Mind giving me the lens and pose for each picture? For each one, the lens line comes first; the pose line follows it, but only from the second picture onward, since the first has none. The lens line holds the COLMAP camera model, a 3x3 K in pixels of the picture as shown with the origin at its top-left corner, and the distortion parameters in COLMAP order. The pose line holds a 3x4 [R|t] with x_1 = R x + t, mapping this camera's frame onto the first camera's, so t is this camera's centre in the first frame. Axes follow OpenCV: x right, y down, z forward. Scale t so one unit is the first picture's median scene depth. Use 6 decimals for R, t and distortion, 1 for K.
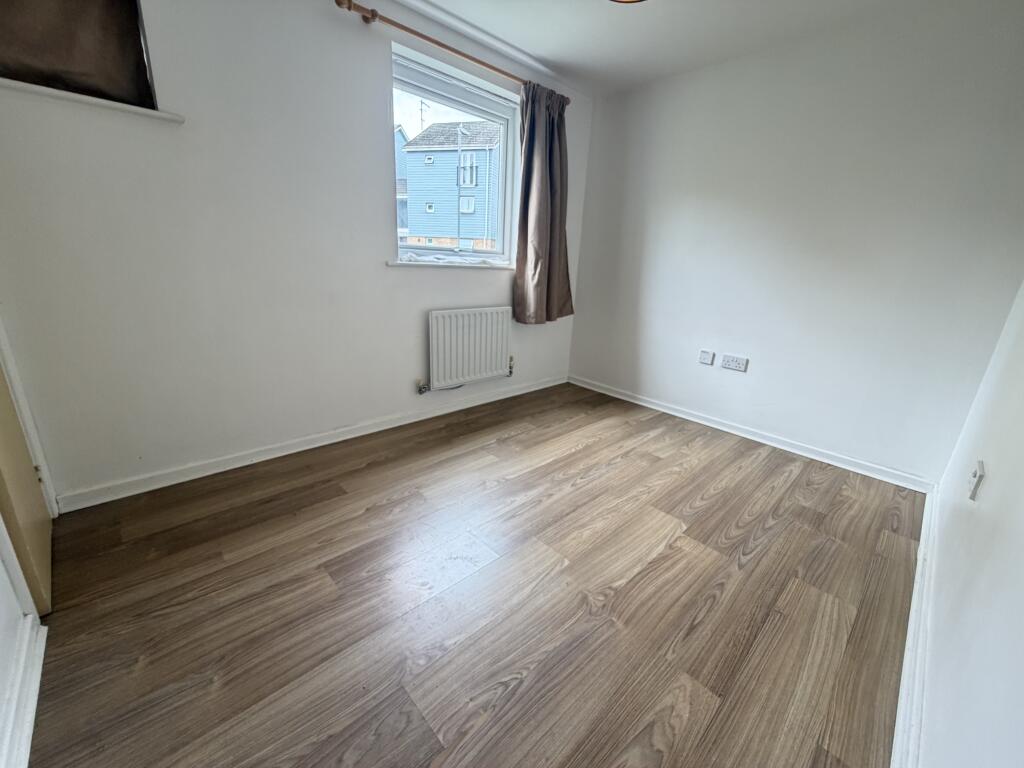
lens RADIAL K [[410.5, 0, 509.4], [0, 410.5, 383.9], [0, 0, 1]] dist [0.000229, 0.000002]
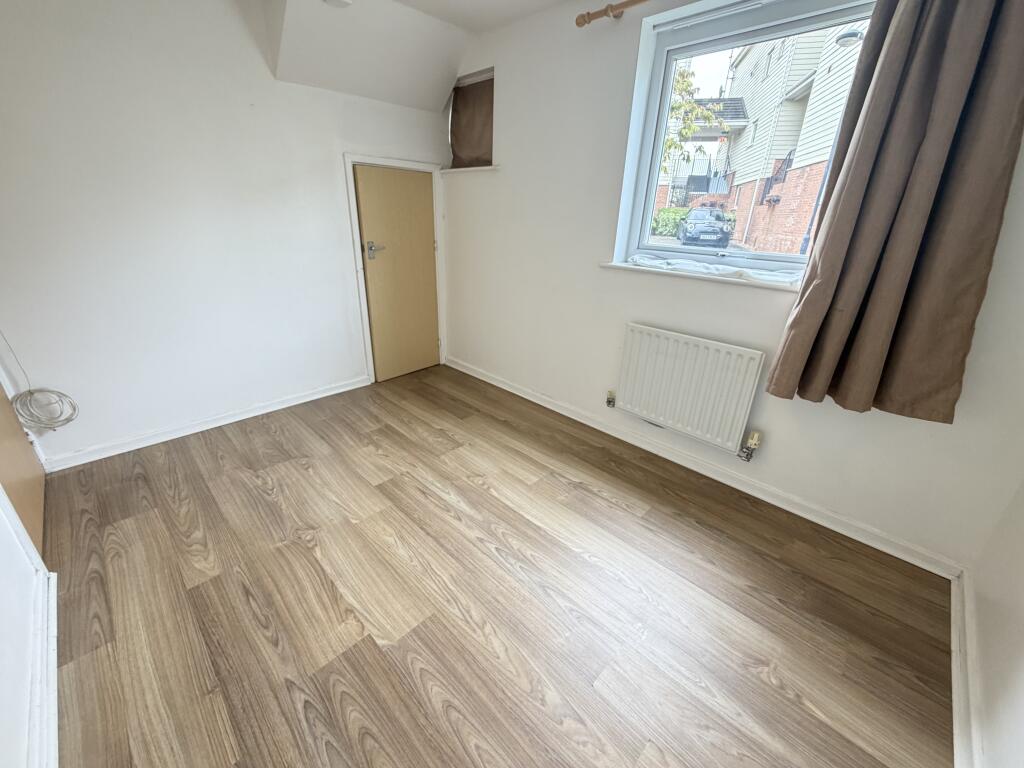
lens RADIAL K [[410.5, 0, 509.9], [0, 410.5, 383.5], [0, 0, 1]] dist [0.000229, 0.000002]
pose [[0.033784, 0.340320, -0.939703, 1.062947], [-0.319174, 0.894677, 0.312539, -0.404168], [0.947094, 0.289370, 0.138847, 1.080644]]
